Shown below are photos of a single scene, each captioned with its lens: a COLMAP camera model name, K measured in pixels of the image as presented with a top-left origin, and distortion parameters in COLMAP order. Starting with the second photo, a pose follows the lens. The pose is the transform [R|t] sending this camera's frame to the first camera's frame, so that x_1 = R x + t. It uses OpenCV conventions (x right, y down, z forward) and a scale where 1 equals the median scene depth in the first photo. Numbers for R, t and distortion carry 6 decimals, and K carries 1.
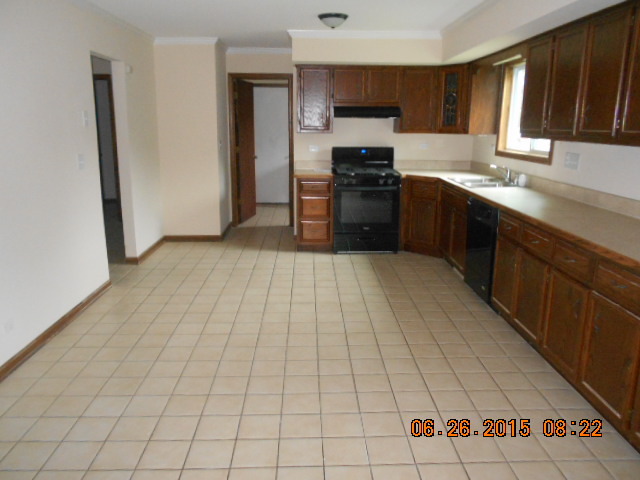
lens RADIAL K [[505.9, 0, 321.1], [0, 505.9, 238.6], [0, 0, 1]] dist [0.012758, 0.020355]
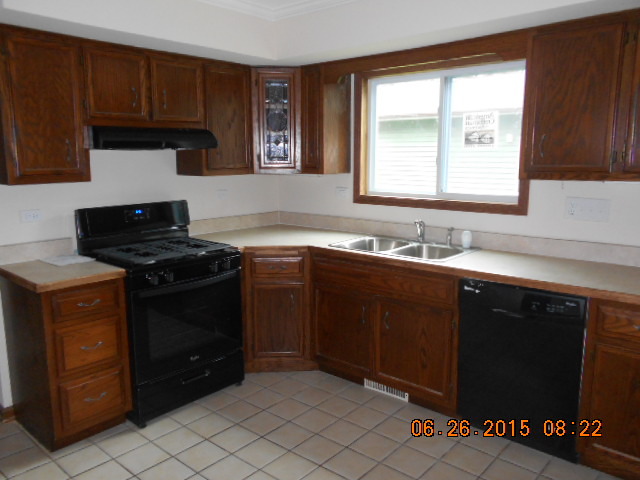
lens RADIAL K [[505.9, 0, 318.6], [0, 505.9, 240.7], [0, 0, 1]] dist [0.012758, 0.020355]
pose [[0.680281, -0.133110, 0.720763, -0.189059], [0.173238, 0.984709, 0.018347, -0.128214], [-0.712184, 0.112382, 0.692939, 0.536760]]
